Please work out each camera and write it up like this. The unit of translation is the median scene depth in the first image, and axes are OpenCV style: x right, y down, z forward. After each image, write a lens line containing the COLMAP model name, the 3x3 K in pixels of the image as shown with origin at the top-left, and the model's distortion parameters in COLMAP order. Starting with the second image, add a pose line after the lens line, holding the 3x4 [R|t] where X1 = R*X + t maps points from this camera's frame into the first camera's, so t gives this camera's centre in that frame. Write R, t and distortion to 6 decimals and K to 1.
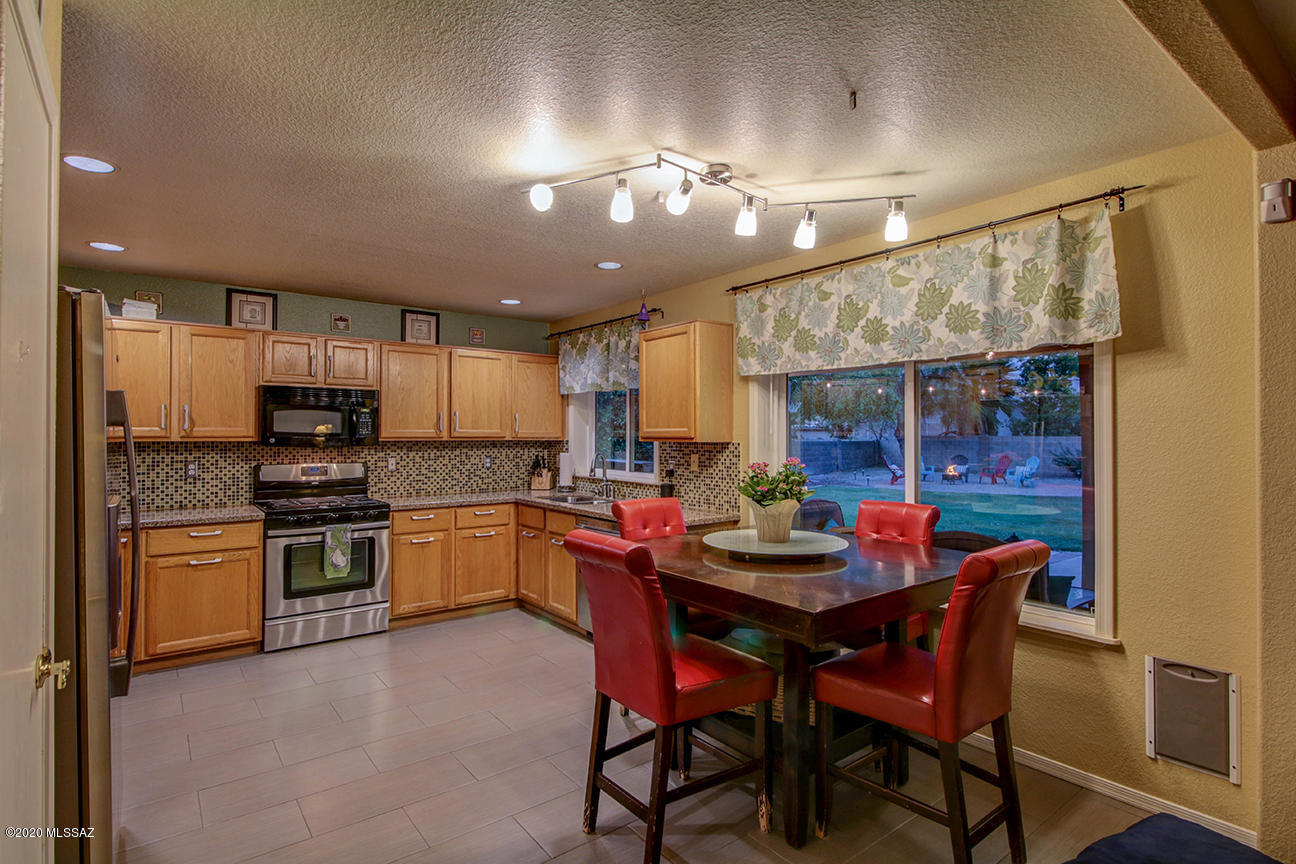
lens RADIAL K [[653.9, 0, 645.7], [0, 653.9, 429.9], [0, 0, 1]] dist [0.017113, -0.004782]
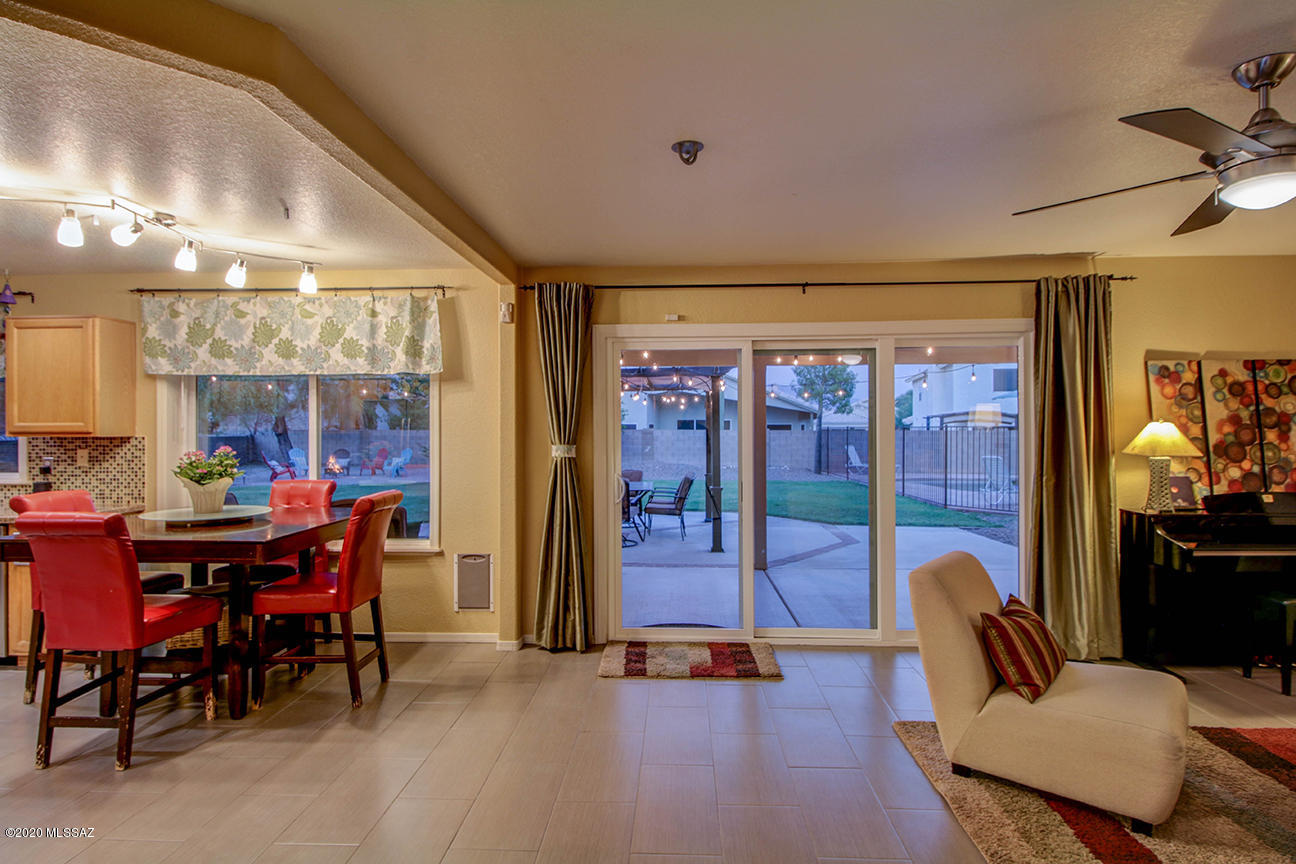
lens RADIAL K [[694.2, 0, 653.5], [0, 694.2, 426.8], [0, 0, 1]] dist [0.005431, -0.007754]
pose [[0.644378, 0.000412, 0.764707, -0.278064], [-0.003475, 0.999991, 0.002389, -0.002872], [-0.764699, -0.004197, 0.644373, -0.526785]]
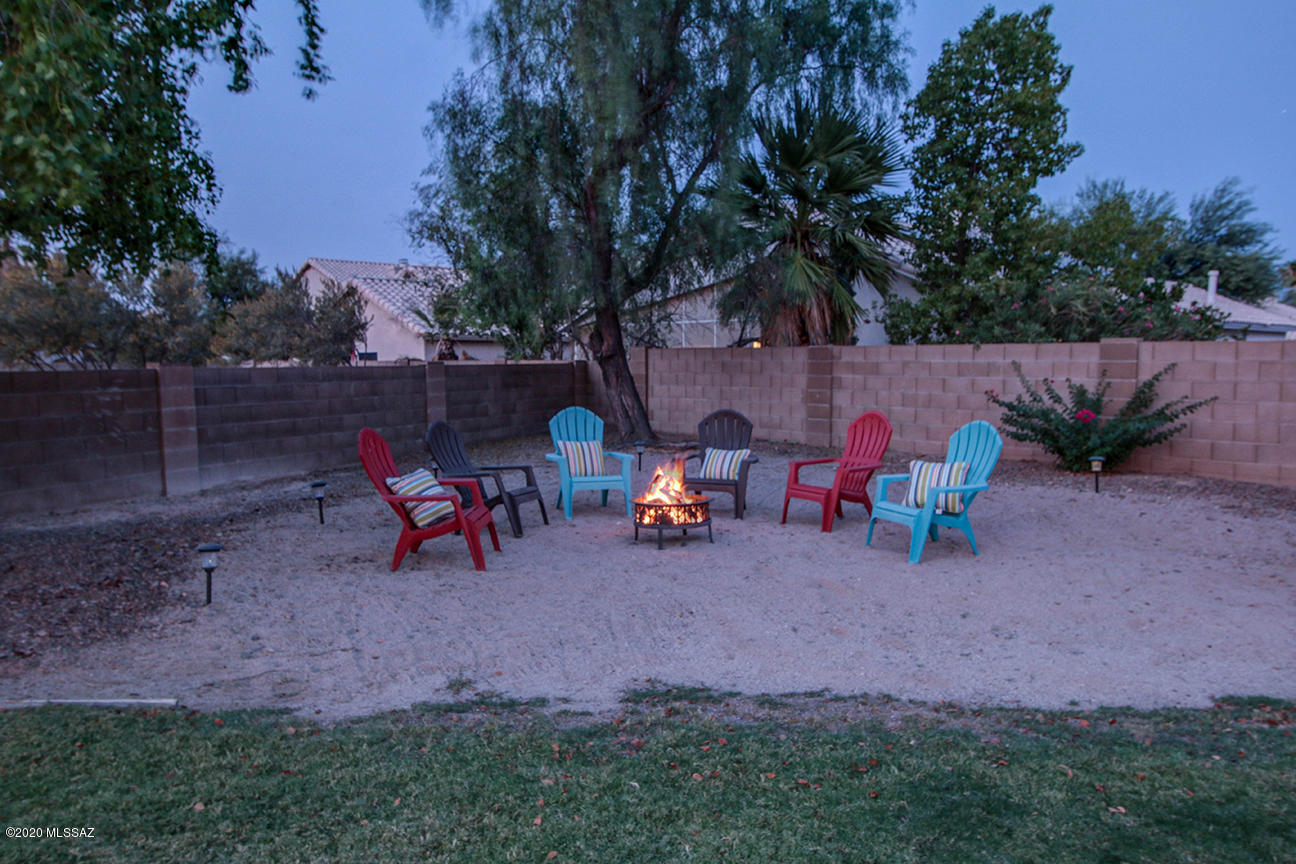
lens RADIAL K [[958.2, 0, 649.9], [0, 958.2, 433.5], [0, 0, 1]] dist [-0.006554, -0.000900]
pose [[0.962775, -0.029196, 0.268723, 2.868639], [0.004359, 0.995697, 0.092562, 0.080689], [-0.270270, -0.087945, 0.958760, 5.248647]]
